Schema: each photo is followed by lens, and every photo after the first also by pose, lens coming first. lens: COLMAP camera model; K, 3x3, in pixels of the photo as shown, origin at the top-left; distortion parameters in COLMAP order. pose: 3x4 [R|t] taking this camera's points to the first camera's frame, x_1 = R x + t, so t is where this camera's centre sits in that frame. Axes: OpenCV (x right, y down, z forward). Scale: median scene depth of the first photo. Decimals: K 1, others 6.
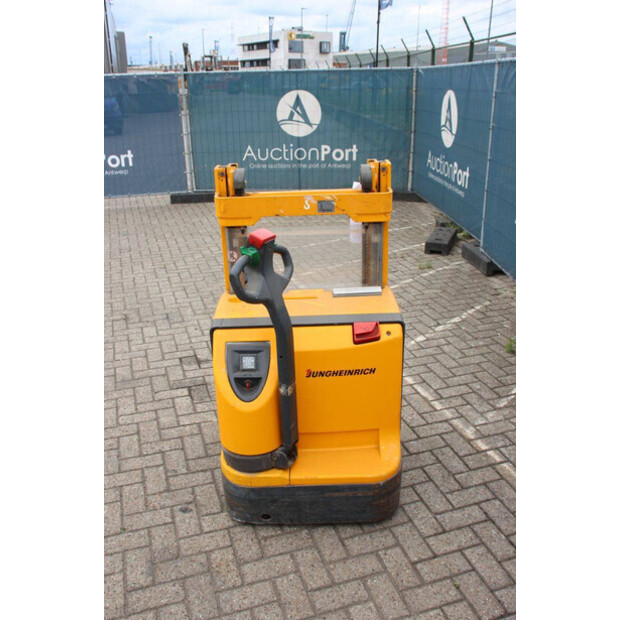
lens RADIAL K [[571.1, 0, 310.0], [0, 571.1, 310.0], [0, 0, 1]] dist [-0.067018, 0.007812]
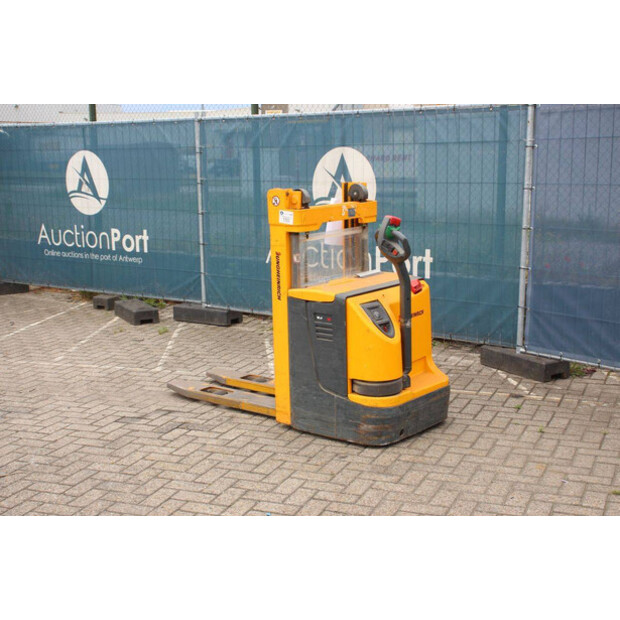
lens RADIAL K [[905.2, 0, 310.0], [0, 905.2, 310.0], [0, 0, 1]] dist [-0.002619, -0.008973]
pose [[0.654935, -0.126861, 0.744961, -1.050836], [0.288016, 0.953305, -0.090870, 0.132995], [-0.698647, 0.274074, 0.660890, -0.197772]]
